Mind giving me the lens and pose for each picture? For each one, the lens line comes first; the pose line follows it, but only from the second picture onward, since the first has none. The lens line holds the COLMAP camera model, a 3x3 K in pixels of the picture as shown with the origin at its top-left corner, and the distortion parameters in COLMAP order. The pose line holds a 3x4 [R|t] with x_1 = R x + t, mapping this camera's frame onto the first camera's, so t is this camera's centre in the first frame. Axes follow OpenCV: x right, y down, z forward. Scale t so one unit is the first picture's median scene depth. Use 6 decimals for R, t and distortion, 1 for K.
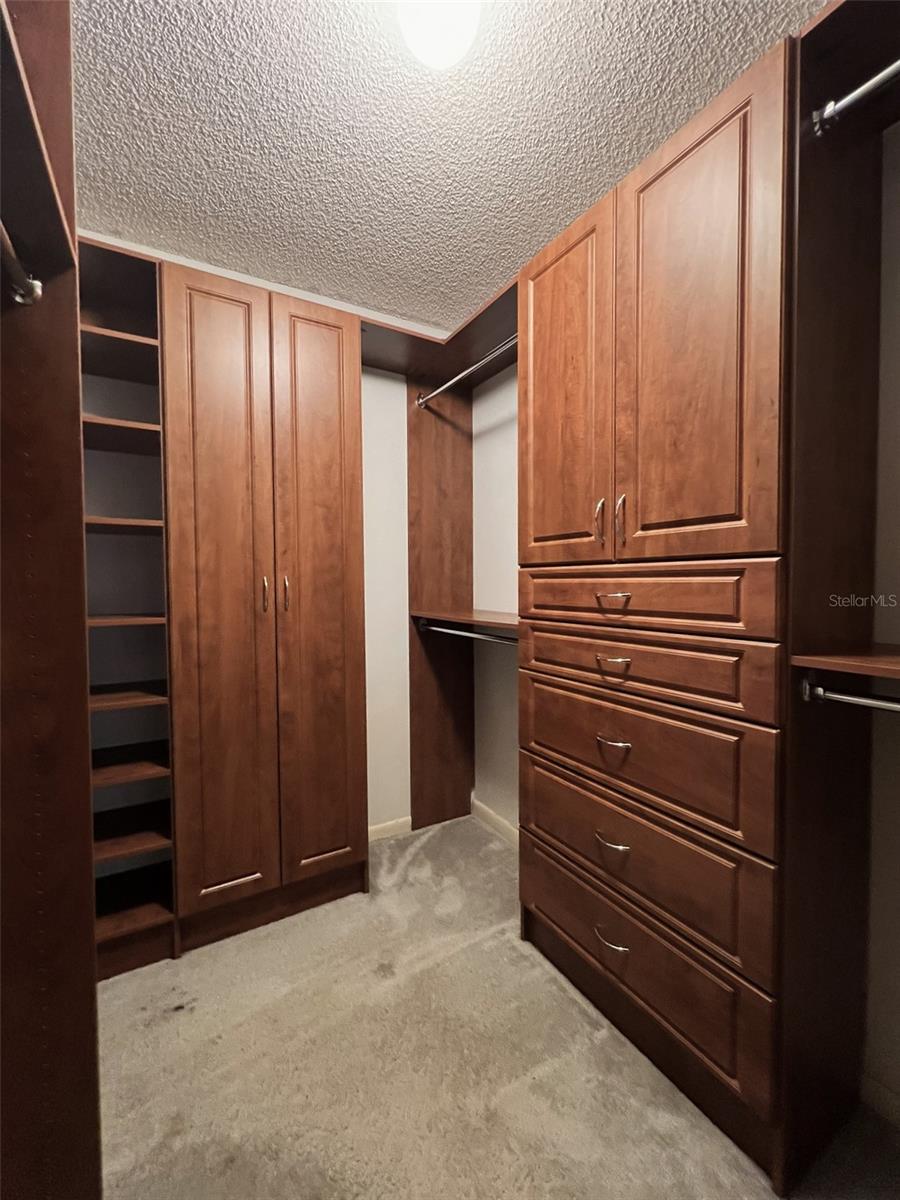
lens RADIAL K [[497.3, 0, 451.0], [0, 497.3, 599.3], [0, 0, 1]] dist [-0.001288, 0.000125]
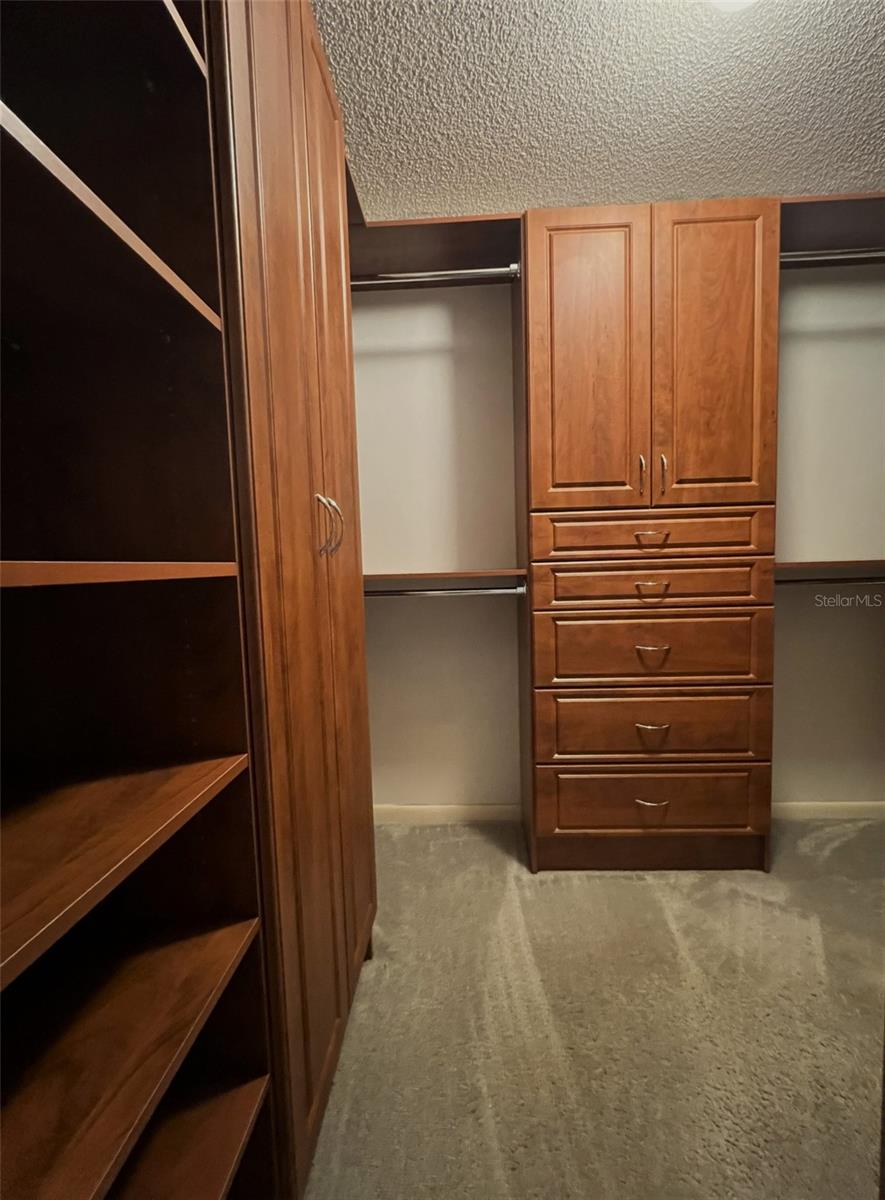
lens RADIAL K [[487.6, 0, 446.1], [0, 487.6, 599.8], [0, 0, 1]] dist [0.001432, -0.000474]
pose [[0.526702, -0.069890, 0.847172, -1.044585], [0.056245, 0.997296, 0.047307, 0.074184], [-0.848187, 0.022732, 0.529209, 0.809917]]
